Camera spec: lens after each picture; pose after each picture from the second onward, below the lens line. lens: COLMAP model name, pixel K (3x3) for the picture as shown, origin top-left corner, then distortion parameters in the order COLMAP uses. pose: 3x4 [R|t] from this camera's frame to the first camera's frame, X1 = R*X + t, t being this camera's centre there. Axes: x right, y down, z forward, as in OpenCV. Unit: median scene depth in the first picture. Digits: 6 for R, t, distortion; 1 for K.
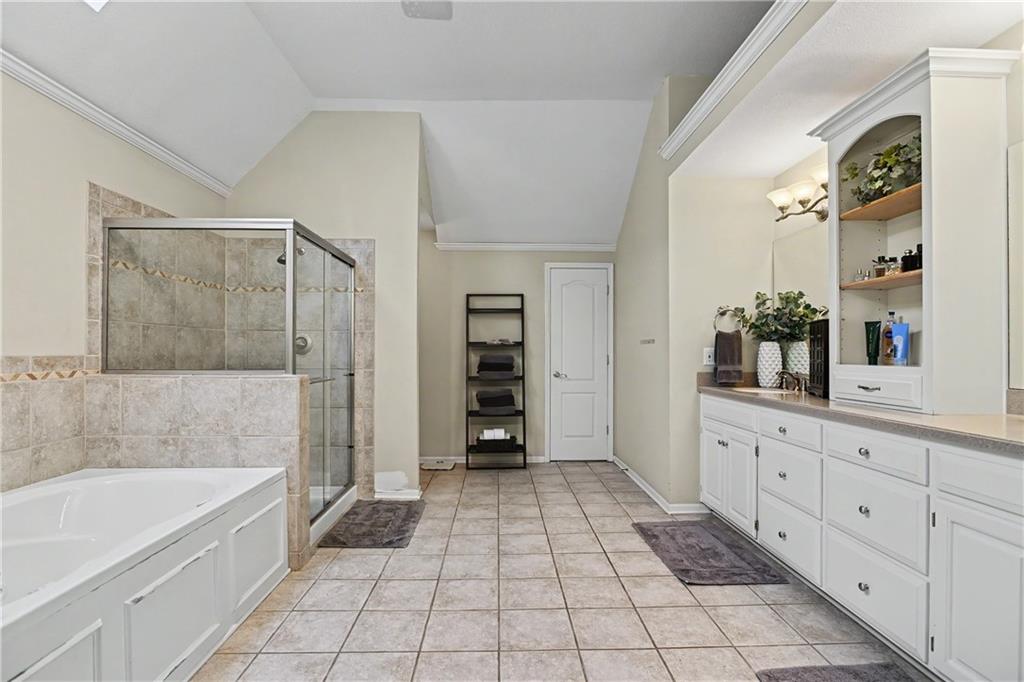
lens RADIAL K [[492.5, 0, 509.9], [0, 492.5, 346.6], [0, 0, 1]] dist [-0.015277, 0.000623]
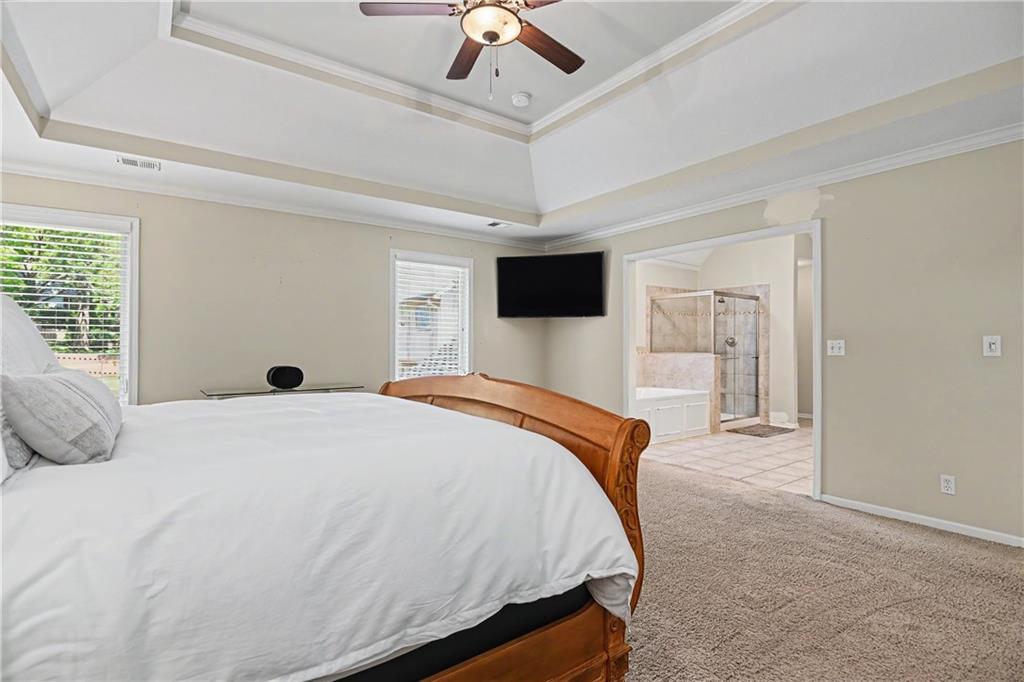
lens RADIAL K [[492.5, 0, 521.0], [0, 492.5, 341.7], [0, 0, 1]] dist [-0.015277, 0.000623]
pose [[0.575756, -0.004506, -0.817609, 0.830807], [0.006301, 0.999980, -0.001074, -0.009065], [0.817597, -0.004534, 0.575773, -0.980322]]
